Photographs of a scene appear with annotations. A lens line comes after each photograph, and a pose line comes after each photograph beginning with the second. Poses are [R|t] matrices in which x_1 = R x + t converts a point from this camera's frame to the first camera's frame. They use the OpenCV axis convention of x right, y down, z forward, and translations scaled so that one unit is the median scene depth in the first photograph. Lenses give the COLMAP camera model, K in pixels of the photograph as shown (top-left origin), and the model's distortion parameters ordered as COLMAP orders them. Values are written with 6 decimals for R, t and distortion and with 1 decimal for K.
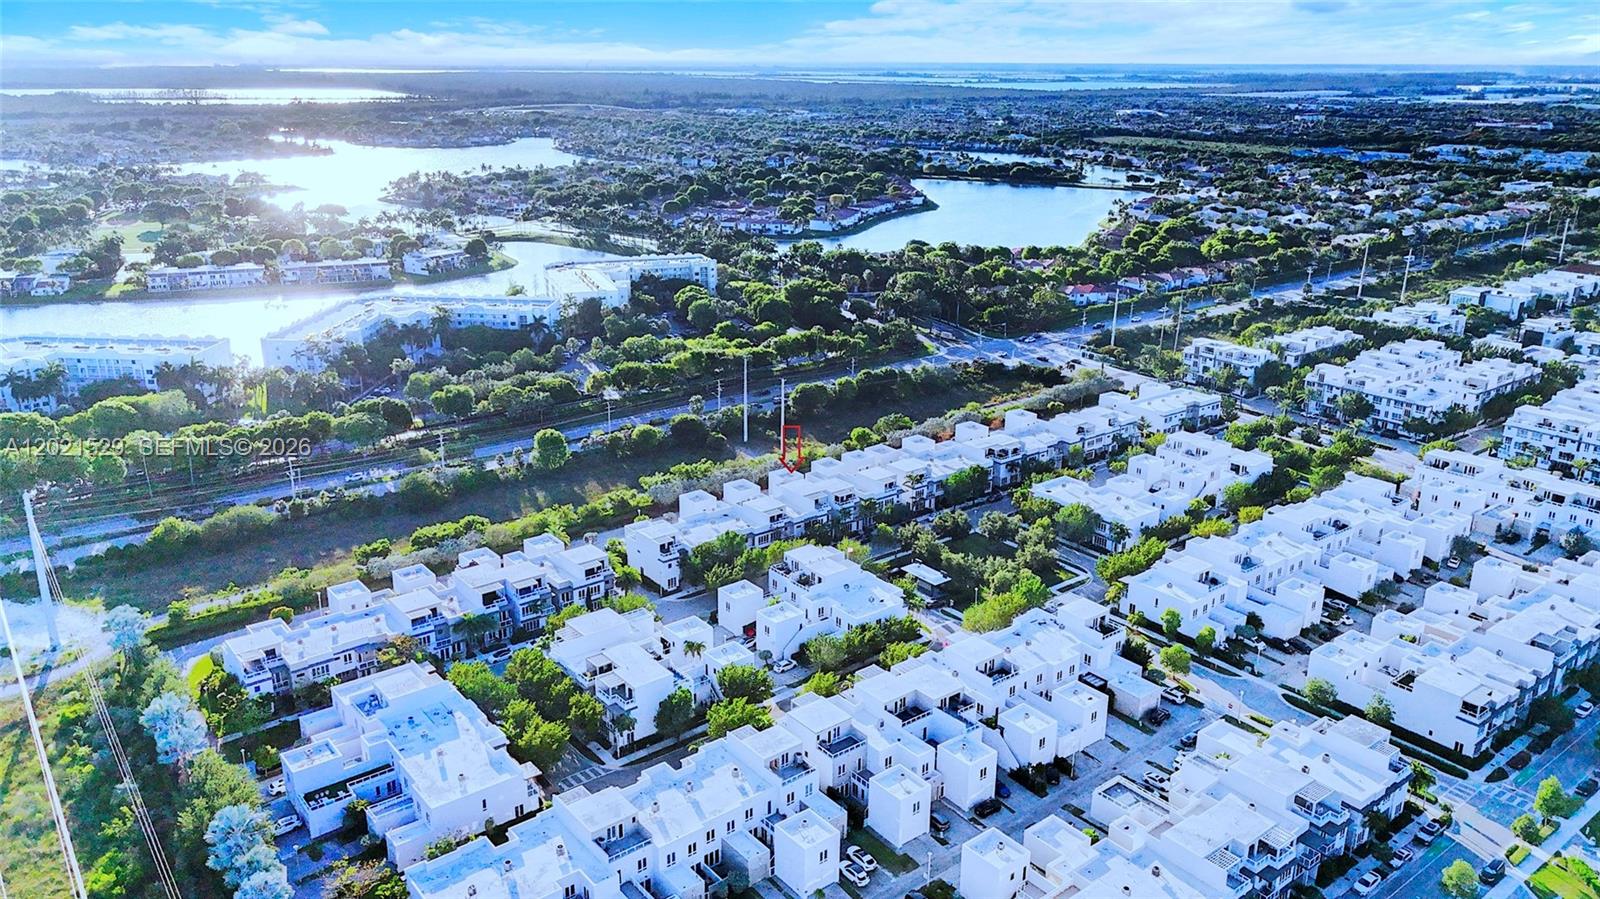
lens RADIAL K [[1152.2, 0, 800.0], [0, 1152.2, 449.5], [0, 0, 1]] dist [0.082797, -0.078517]
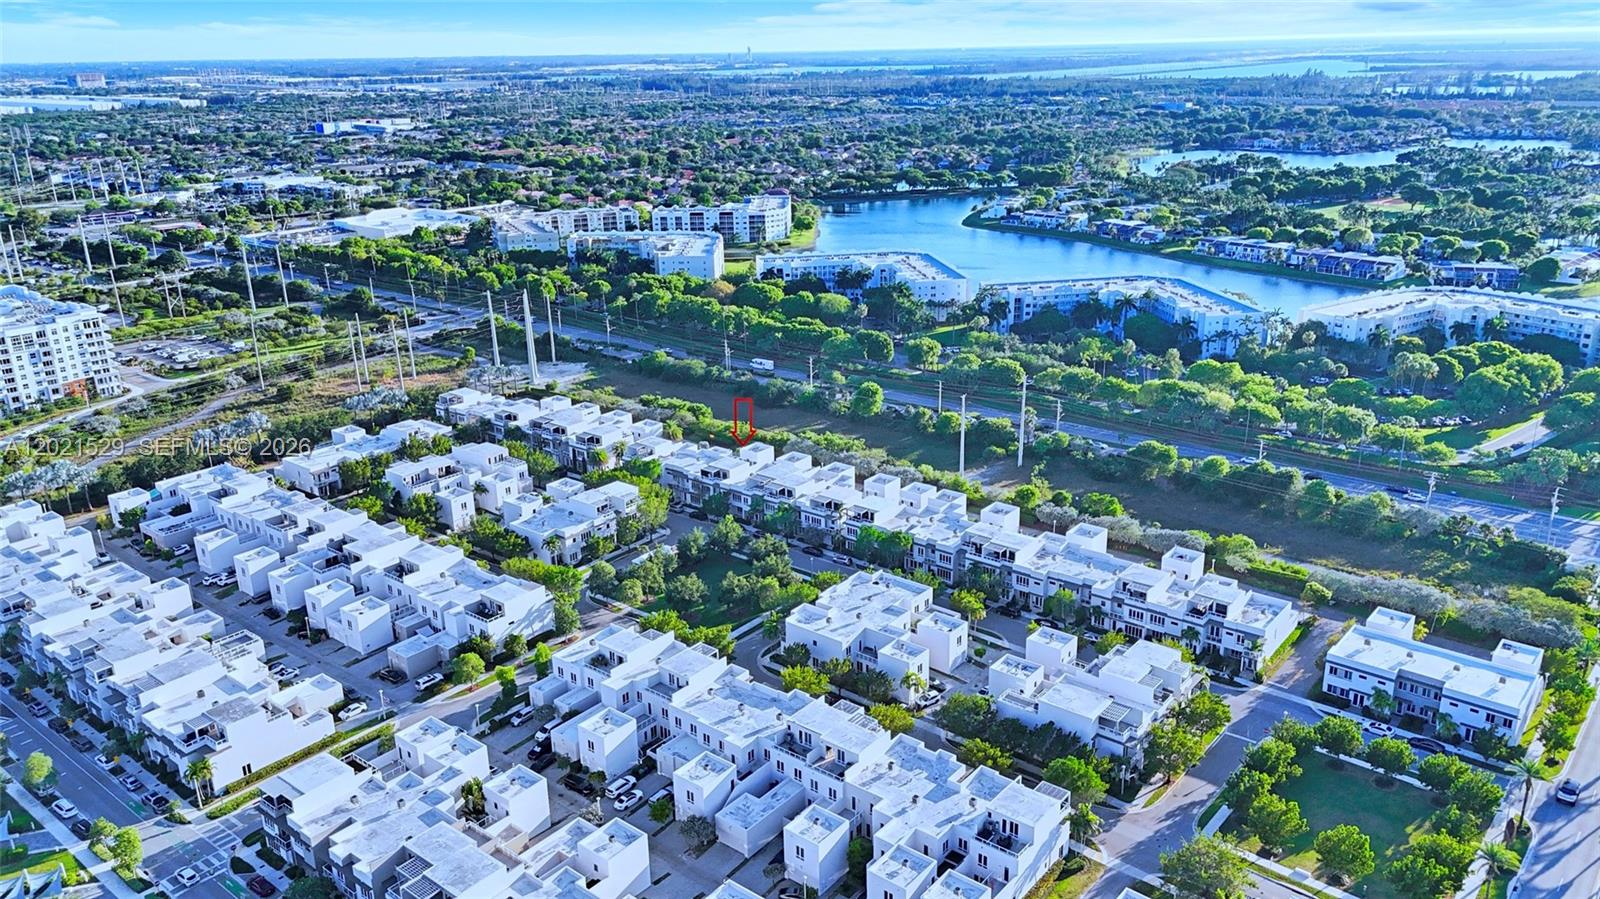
lens RADIAL K [[1170.3, 0, 800.0], [0, 1170.3, 449.5], [0, 0, 1]] dist [0.085494, -0.081078]
pose [[0.237101, 0.303739, -0.922781, 0.979420], [-0.293709, 0.927828, 0.229934, -0.231607], [0.926023, 0.216512, 0.309200, 0.719899]]
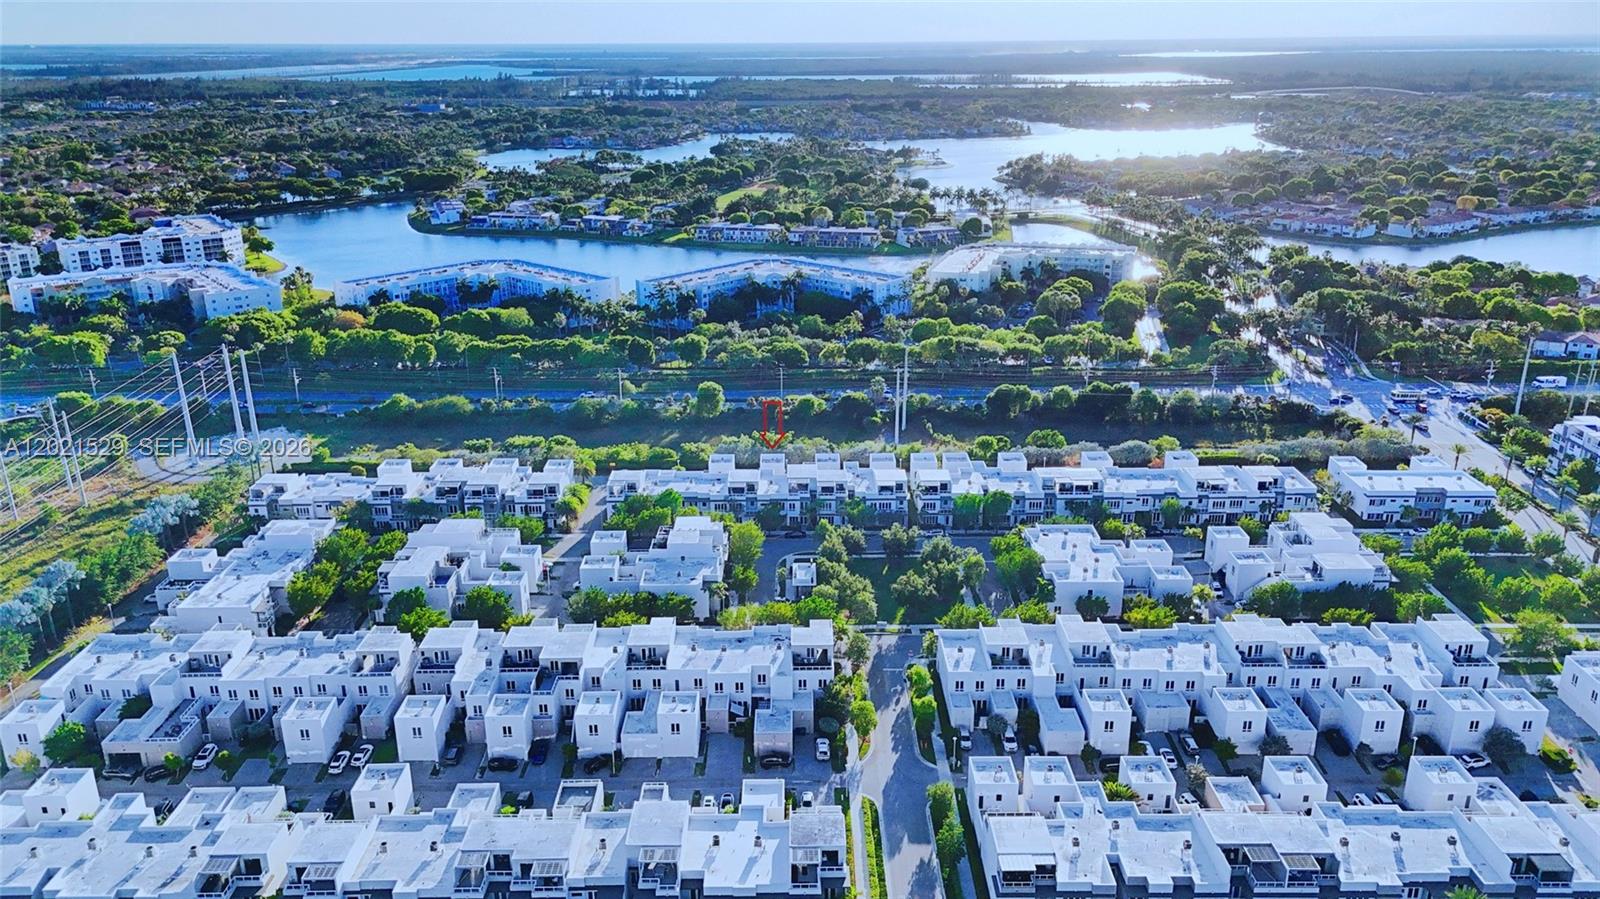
lens RADIAL K [[1152.2, 0, 800.0], [0, 1152.2, 449.5], [0, 0, 1]] dist [0.082797, -0.078517]
pose [[0.795831, 0.190971, -0.574616, 0.595768], [-0.183541, 0.980399, 0.071631, -0.058201], [0.577032, 0.048459, 0.815282, 0.188781]]
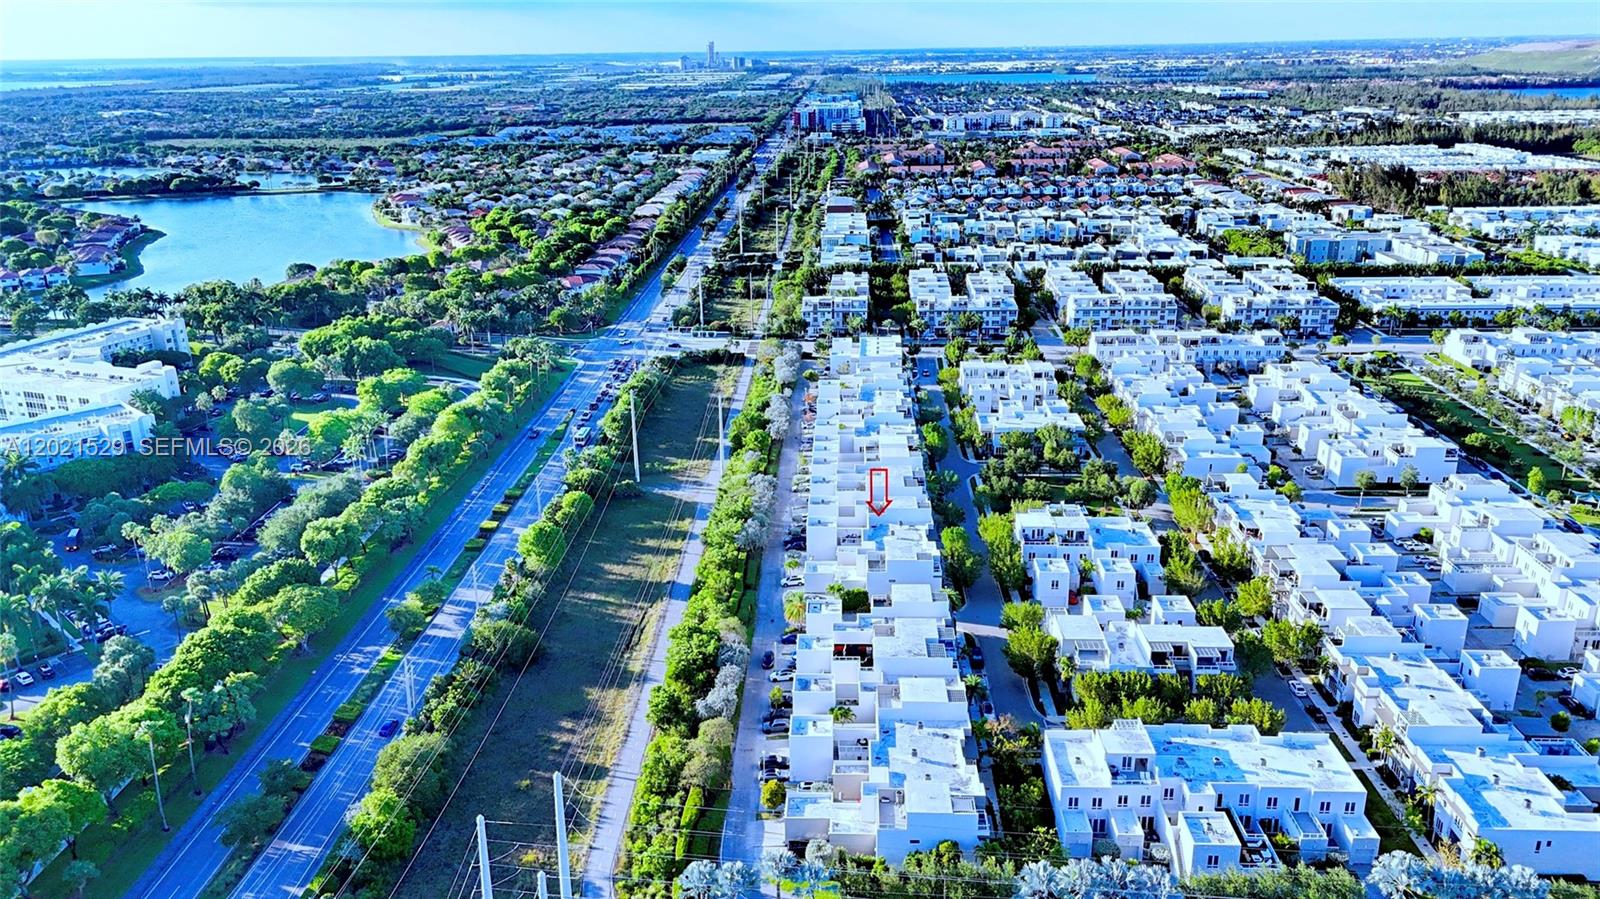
lens RADIAL K [[1152.2, 0, 800.0], [0, 1152.2, 449.5], [0, 0, 1]] dist [0.082797, -0.078517]
pose [[0.636276, -0.266182, 0.724086, -0.788095], [0.262316, 0.957314, 0.121414, -0.139416], [-0.725496, 0.112686, 0.678939, 0.380450]]
